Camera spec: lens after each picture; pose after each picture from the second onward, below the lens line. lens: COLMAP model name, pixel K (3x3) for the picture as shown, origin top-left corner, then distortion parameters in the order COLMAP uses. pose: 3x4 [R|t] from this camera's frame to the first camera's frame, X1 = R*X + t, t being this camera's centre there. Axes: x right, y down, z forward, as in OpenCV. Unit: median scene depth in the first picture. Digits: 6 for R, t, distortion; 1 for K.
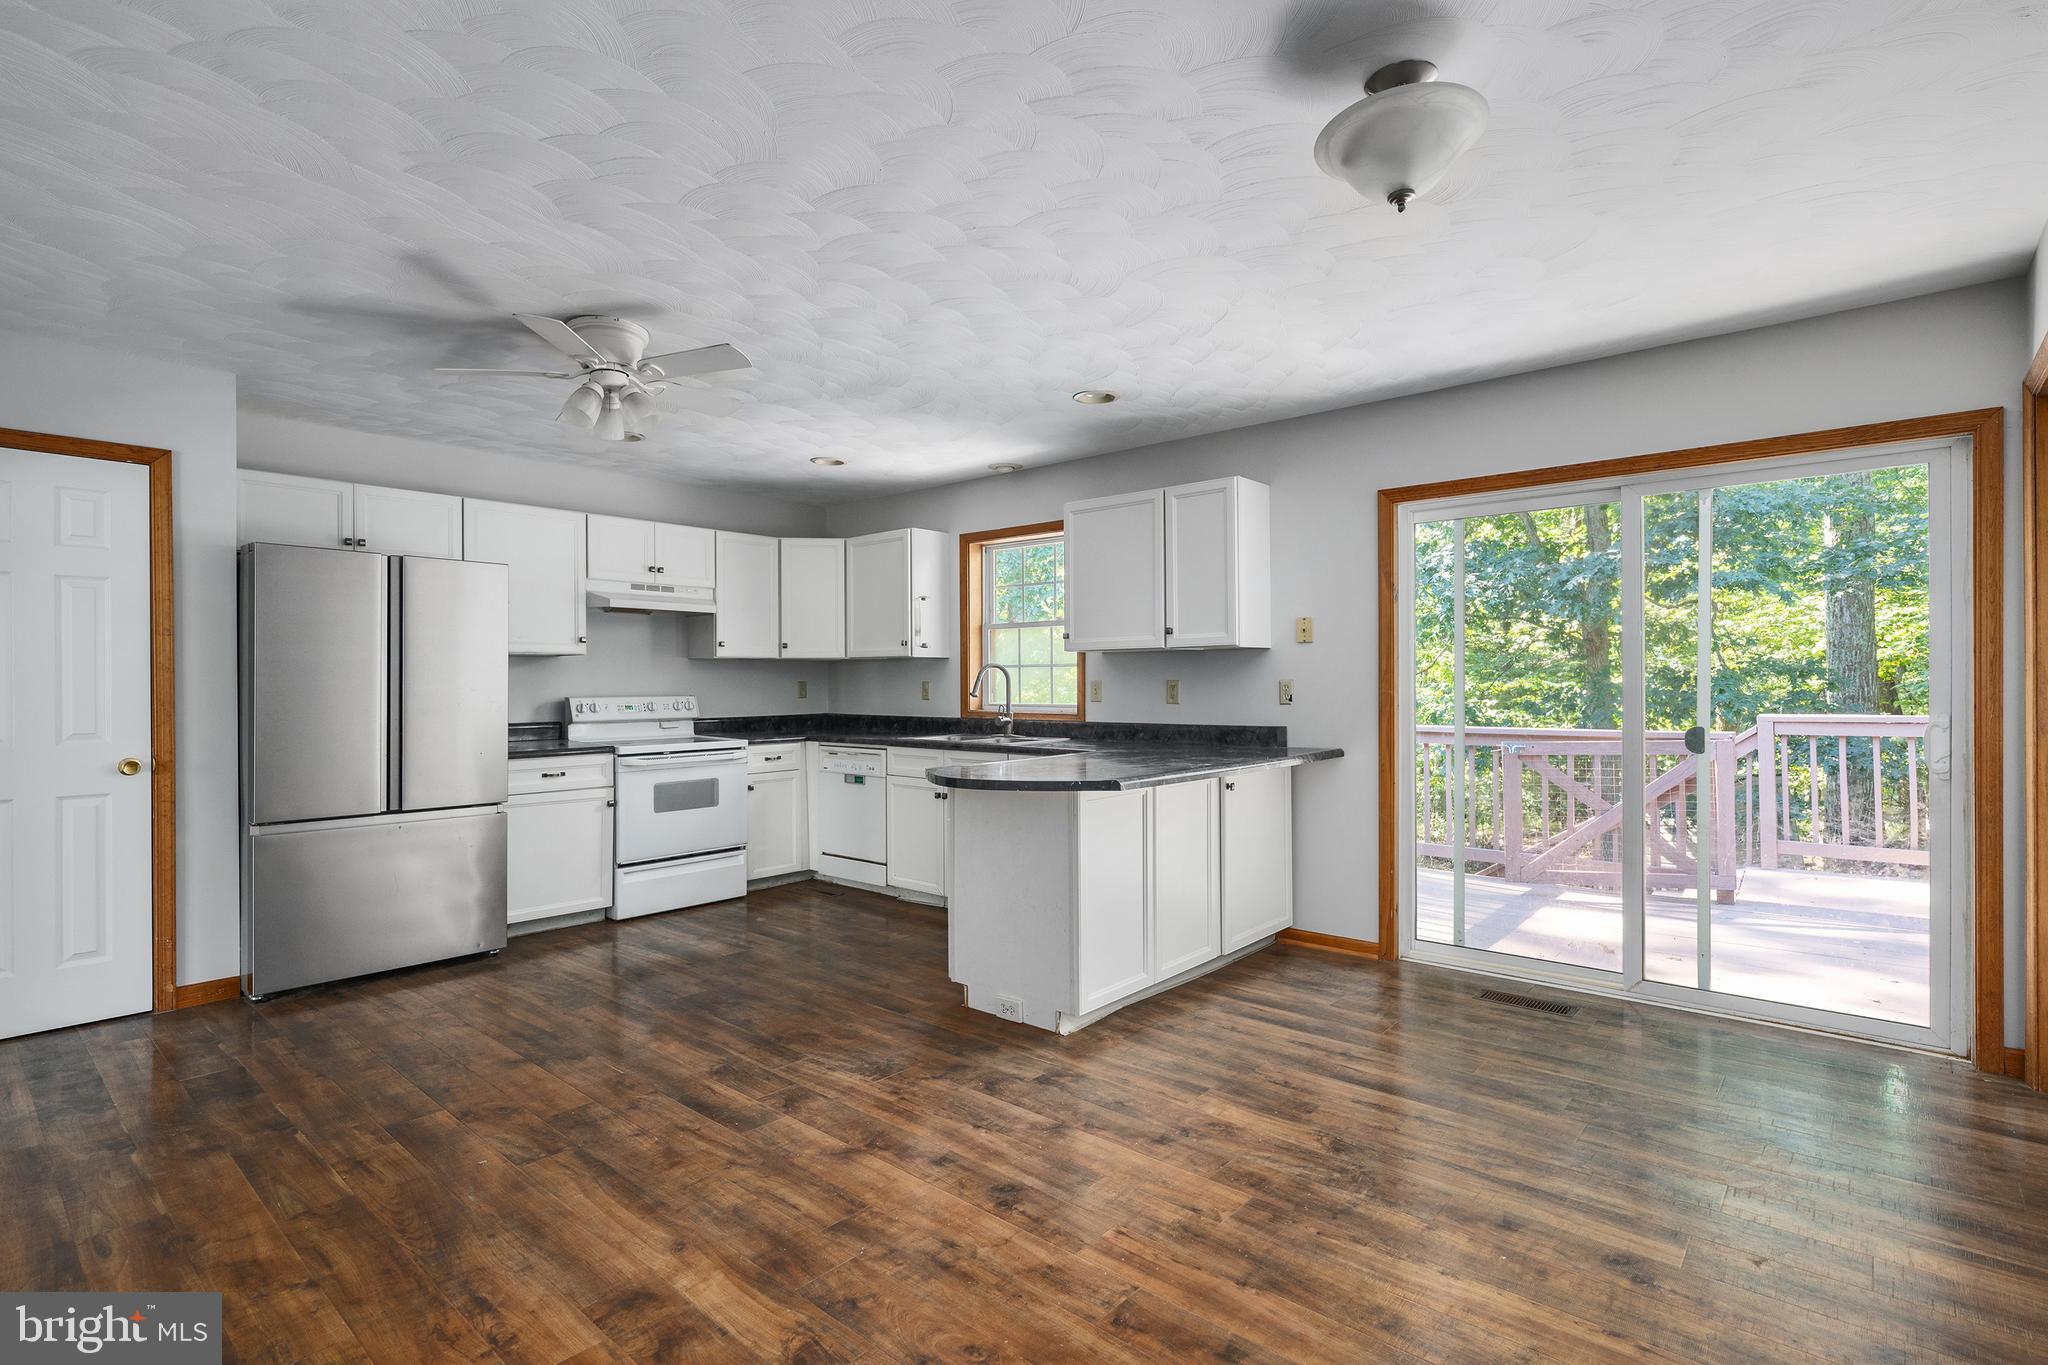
lens RADIAL K [[965.9, 0, 1031.4], [0, 965.9, 681.3], [0, 0, 1]] dist [-0.006277, 0.003846]
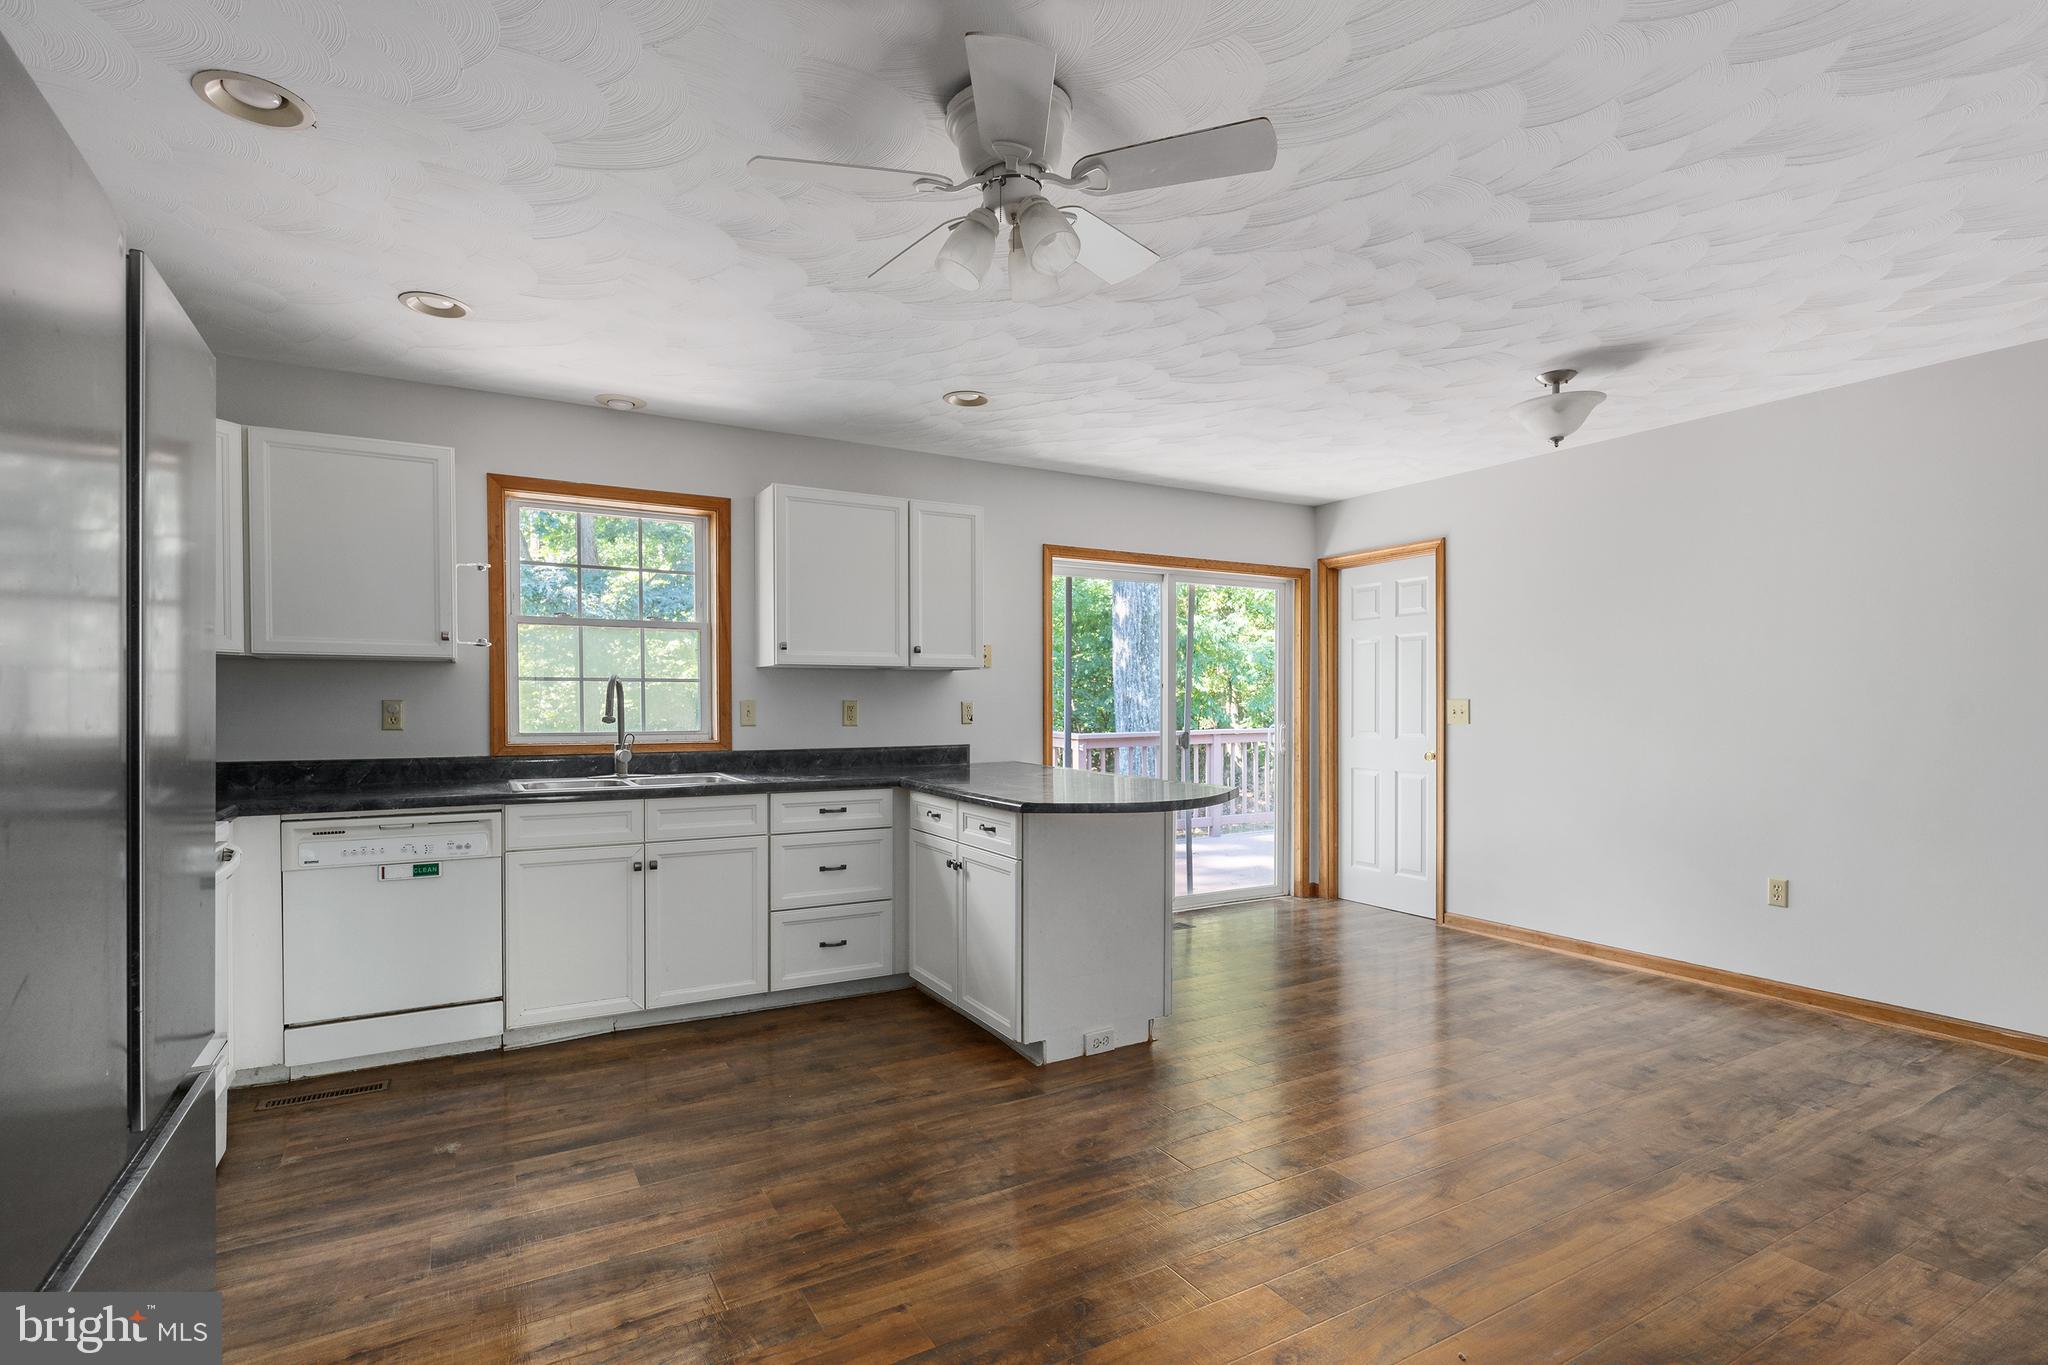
lens RADIAL K [[965.9, 0, 1021.4], [0, 965.9, 721.9], [0, 0, 1]] dist [-0.006277, 0.003846]
pose [[0.338042, -0.013419, 0.941035, -0.650119], [0.000031, 0.999899, 0.014247, 0.005852], [-0.941131, -0.004787, 0.338008, 0.513698]]
